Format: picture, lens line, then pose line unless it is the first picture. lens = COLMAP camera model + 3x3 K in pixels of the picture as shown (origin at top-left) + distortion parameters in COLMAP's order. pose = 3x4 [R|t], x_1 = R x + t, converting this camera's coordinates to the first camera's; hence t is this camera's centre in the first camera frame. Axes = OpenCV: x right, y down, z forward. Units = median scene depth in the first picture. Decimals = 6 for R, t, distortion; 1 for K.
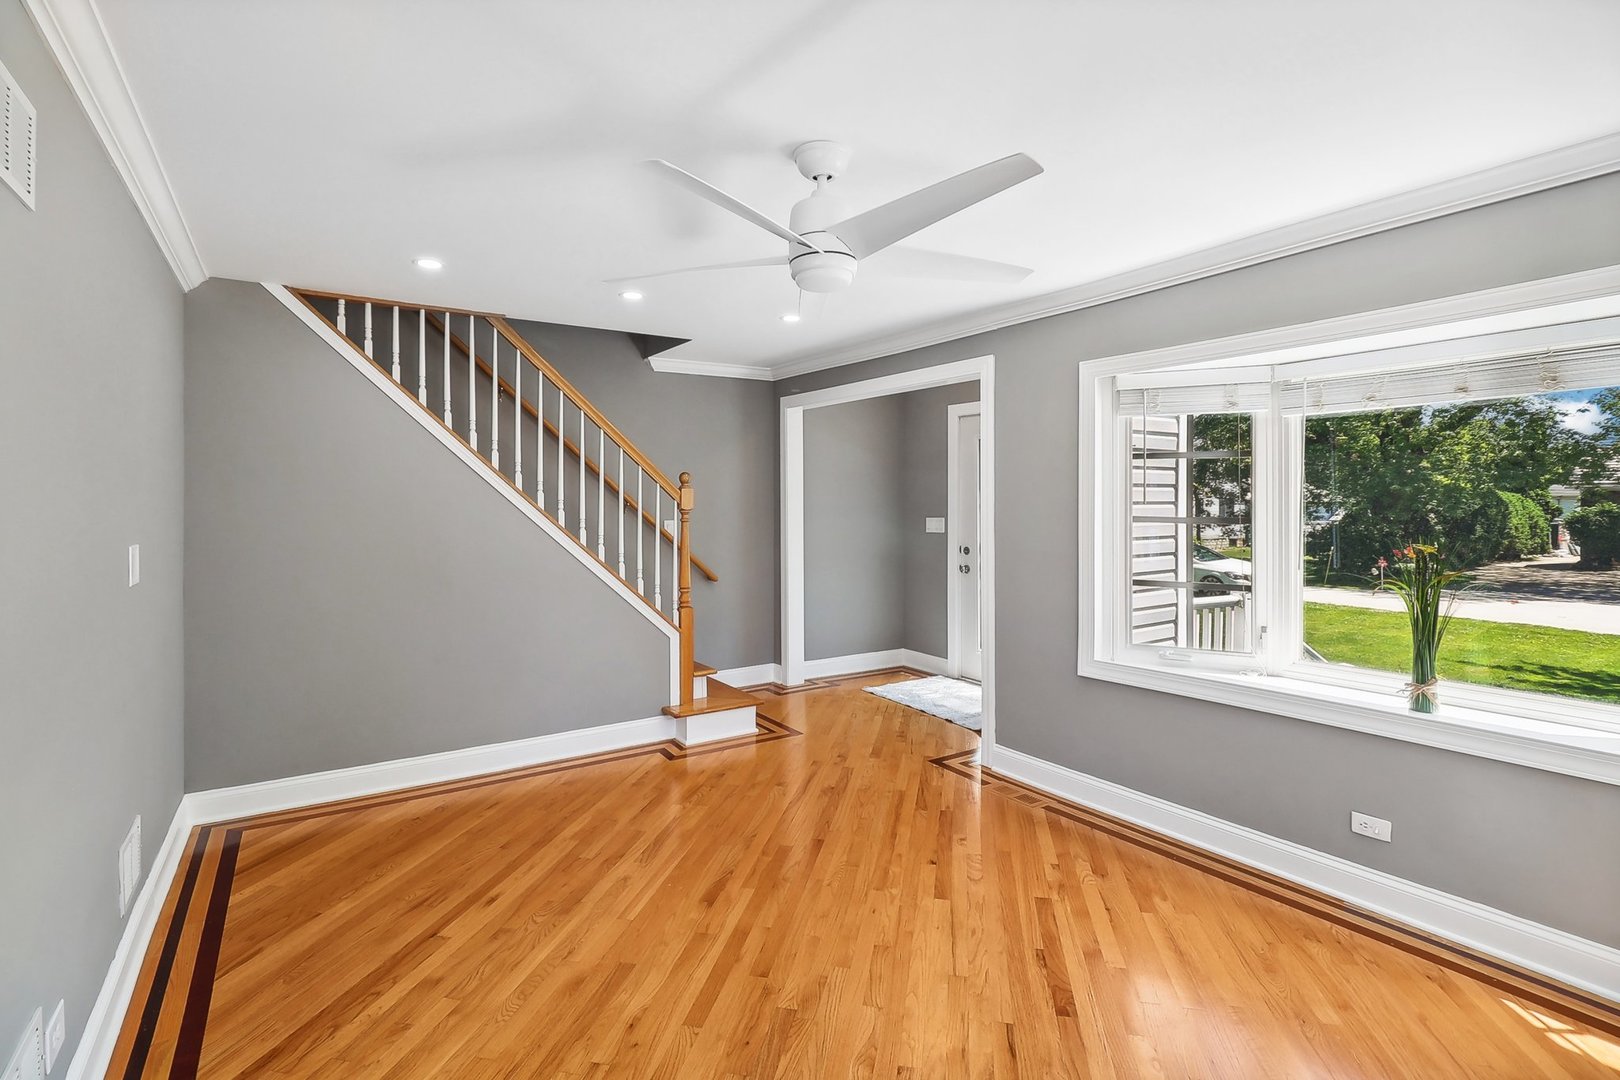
lens RADIAL K [[762.3, 0, 796.2], [0, 762.3, 514.1], [0, 0, 1]] dist [0.001377, -0.012257]
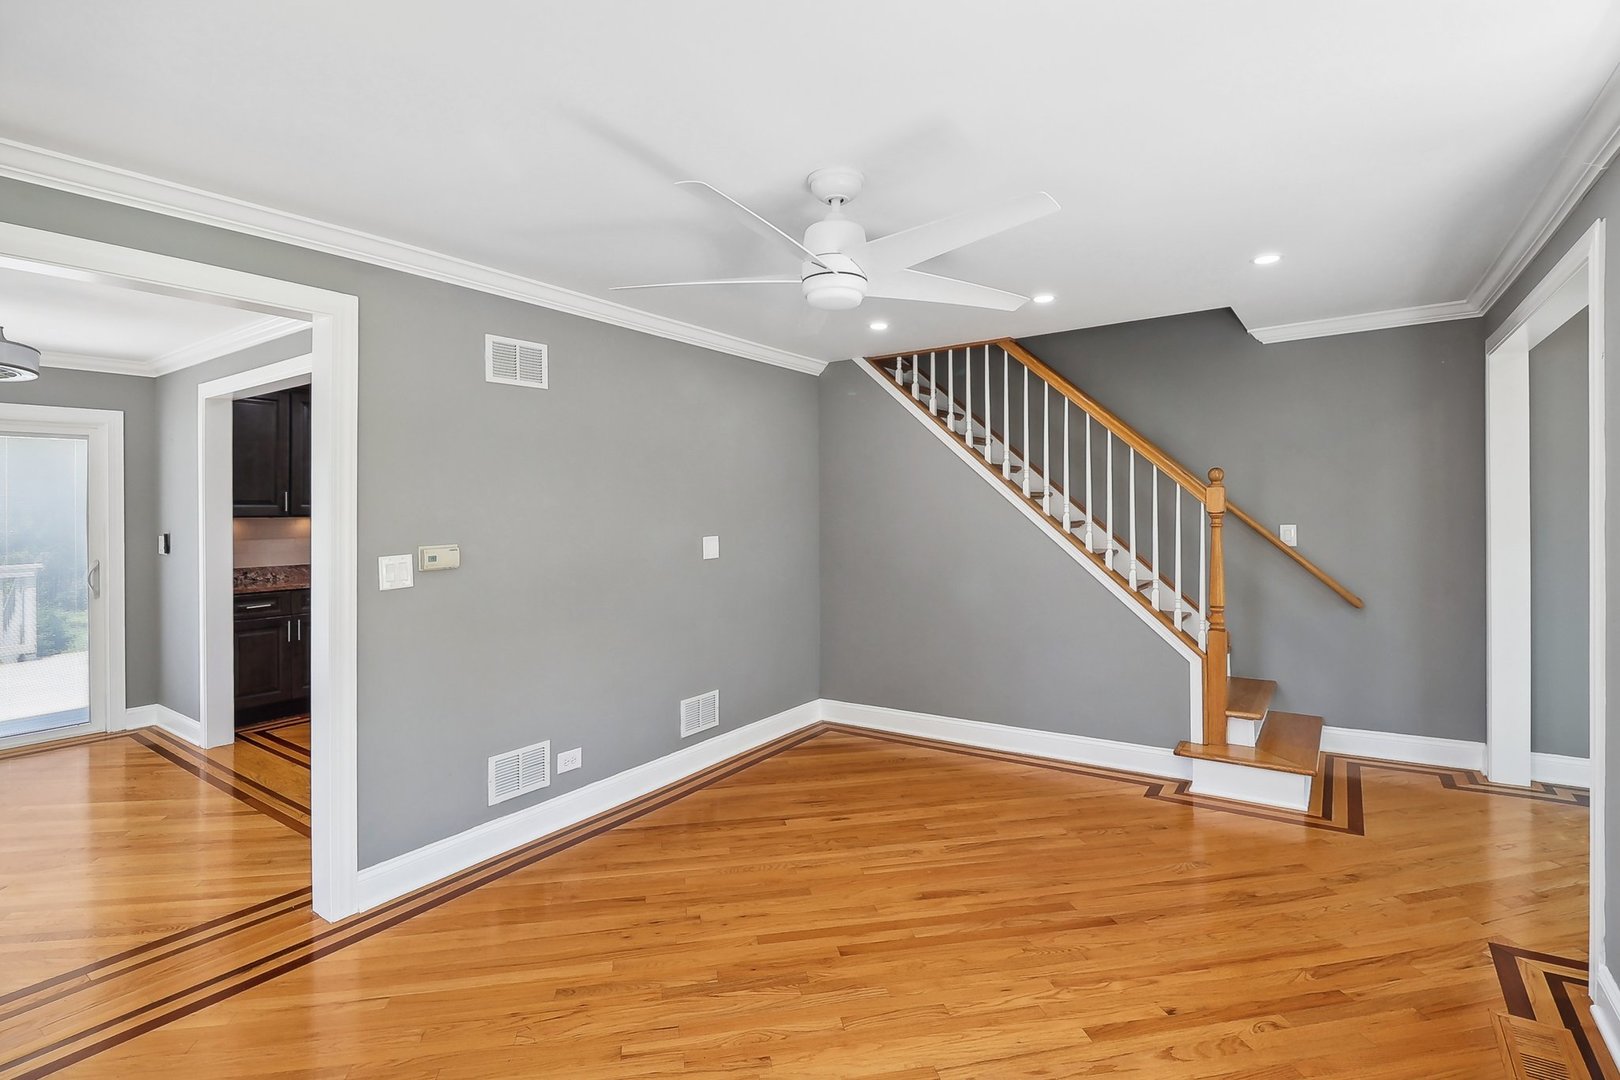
lens RADIAL K [[762.3, 0, 796.2], [0, 762.3, 514.1], [0, 0, 1]] dist [0.001377, -0.012257]
pose [[0.381162, -0.003086, -0.924503, 0.558606], [0.004436, 0.999989, -0.001509, -0.006452], [0.924497, -0.003526, 0.381172, 0.322739]]
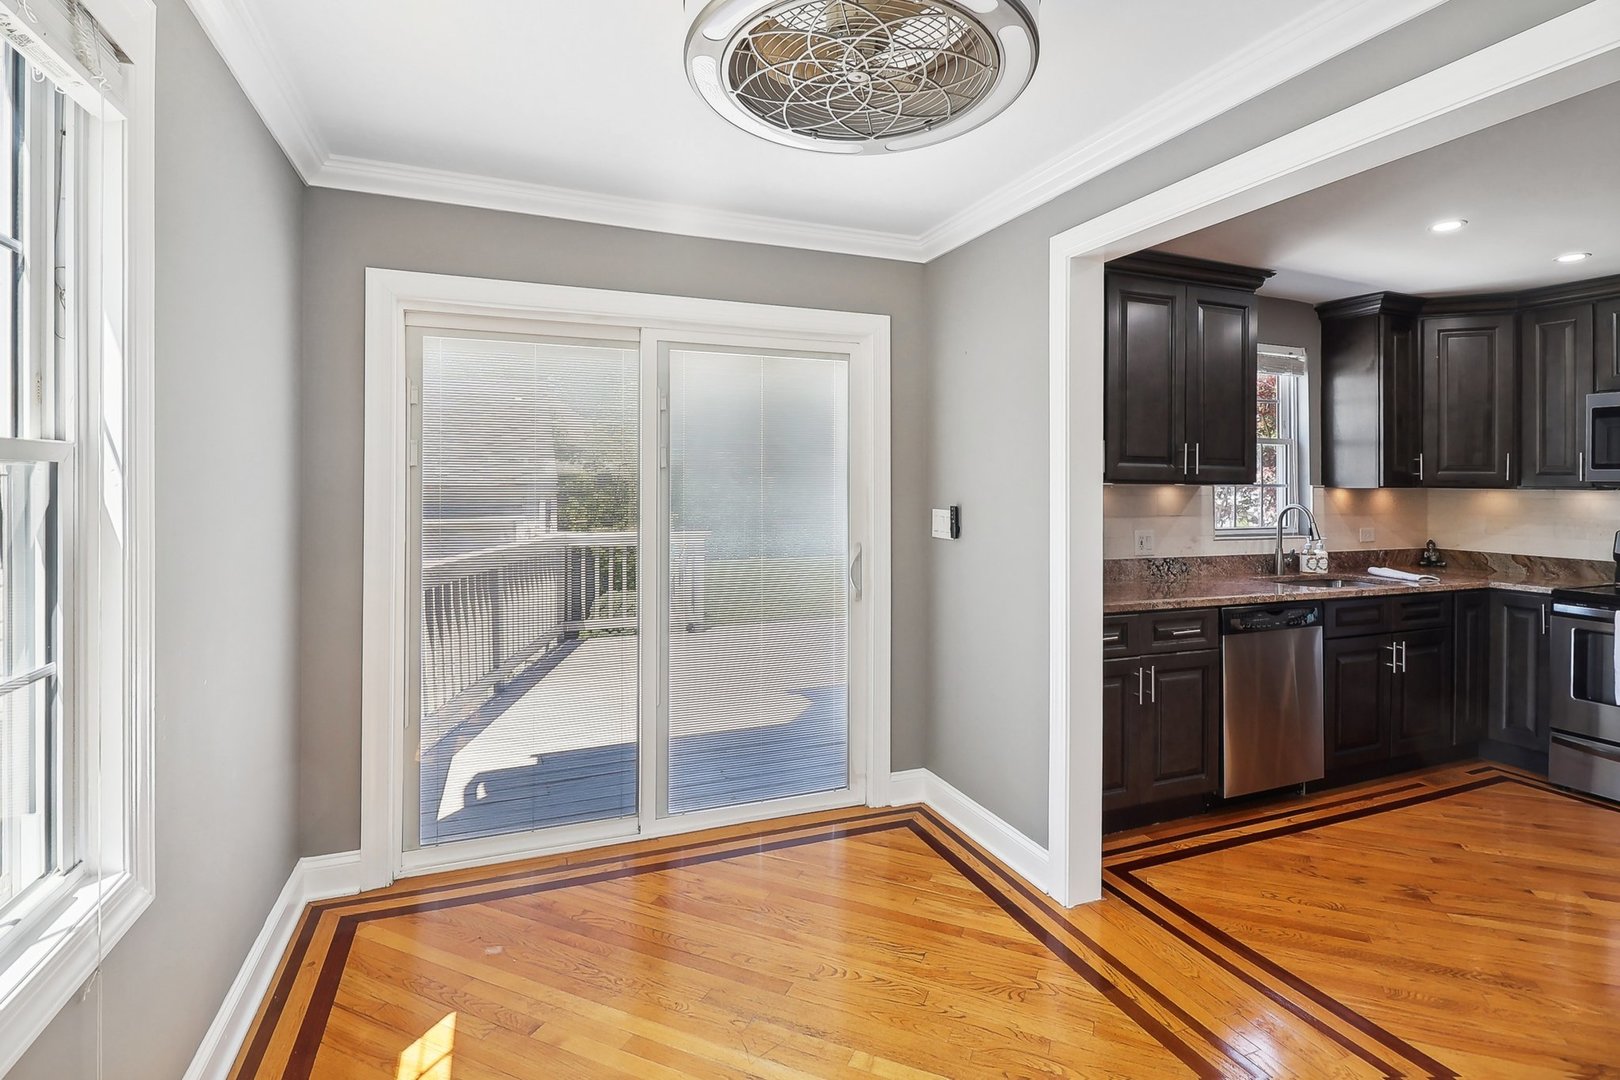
lens RADIAL K [[758.0, 0, 799.1], [0, 758.0, 481.9], [0, 0, 1]] dist [-0.026399, -0.001158]
pose [[-0.183201, -0.003939, -0.983068, -0.272519], [-0.007947, 0.999965, -0.002526, -0.000898], [0.983043, 0.007350, -0.183226, -0.219399]]
